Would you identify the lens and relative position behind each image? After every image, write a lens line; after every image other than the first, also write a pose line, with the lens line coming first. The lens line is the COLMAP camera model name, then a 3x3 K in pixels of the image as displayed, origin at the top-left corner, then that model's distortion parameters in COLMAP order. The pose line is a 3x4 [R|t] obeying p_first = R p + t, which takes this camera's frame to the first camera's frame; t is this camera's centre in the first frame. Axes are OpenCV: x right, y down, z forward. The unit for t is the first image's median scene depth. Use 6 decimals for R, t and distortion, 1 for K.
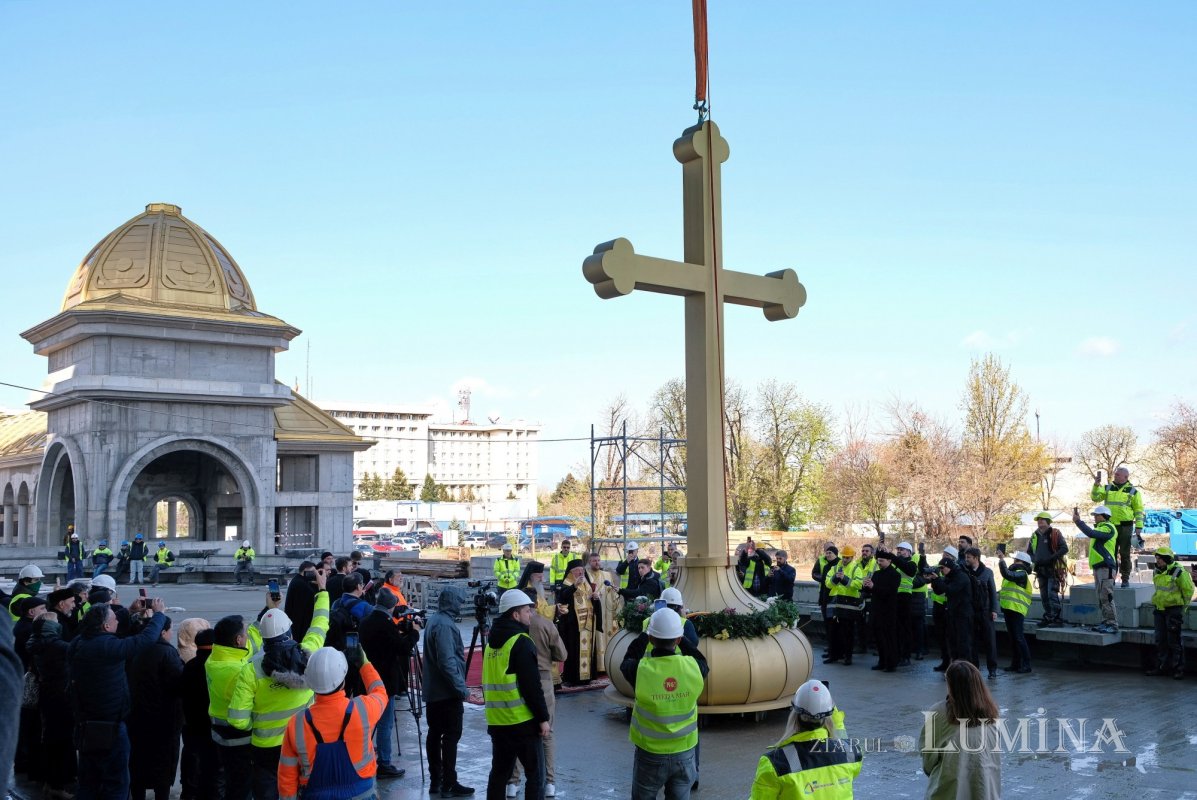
lens RADIAL K [[1142.9, 0, 708.2], [0, 1142.9, 404.1], [0, 0, 1]] dist [-0.006377, 0.009204]
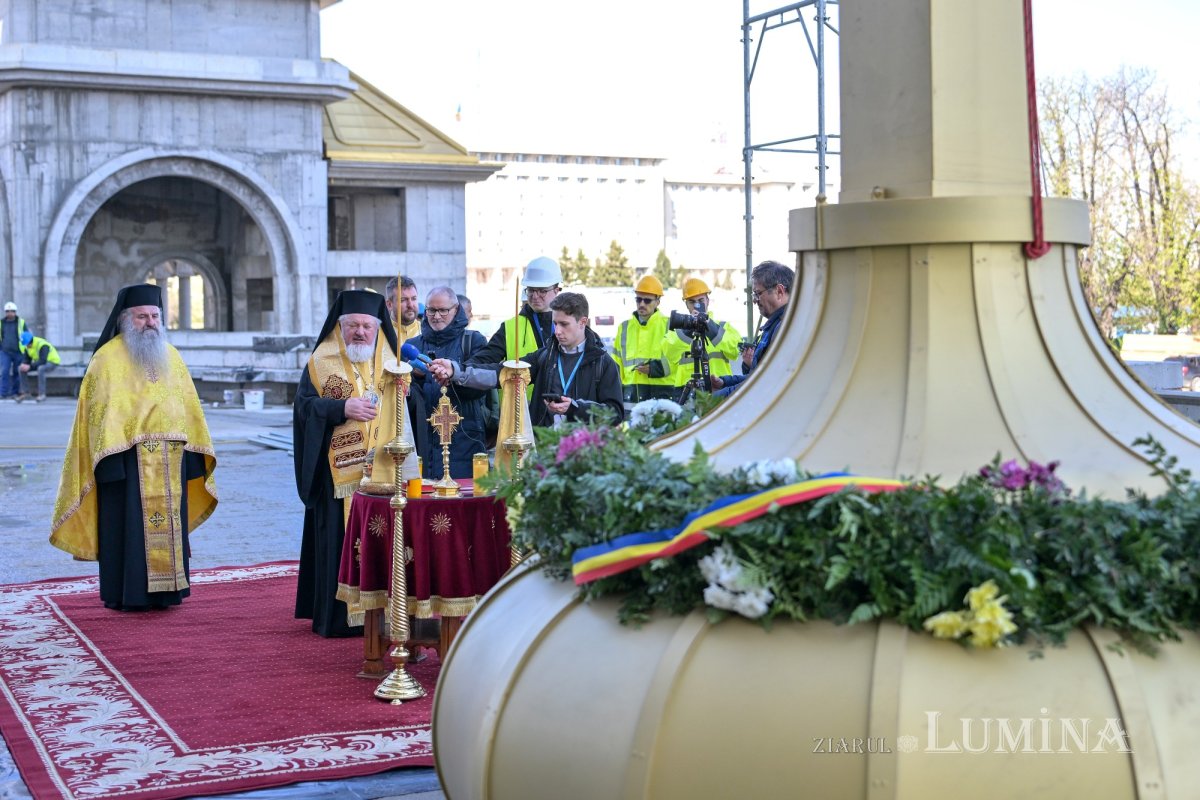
lens RADIAL K [[1735.5, 0, 687.6], [0, 1735.5, 313.6], [0, 0, 1]] dist [0.005950, 0.002747]
pose [[0.970520, 0.004814, -0.240974, 0.008837], [0.016913, 0.995976, 0.088015, 0.036178], [0.240428, -0.089495, 0.966532, 0.200995]]
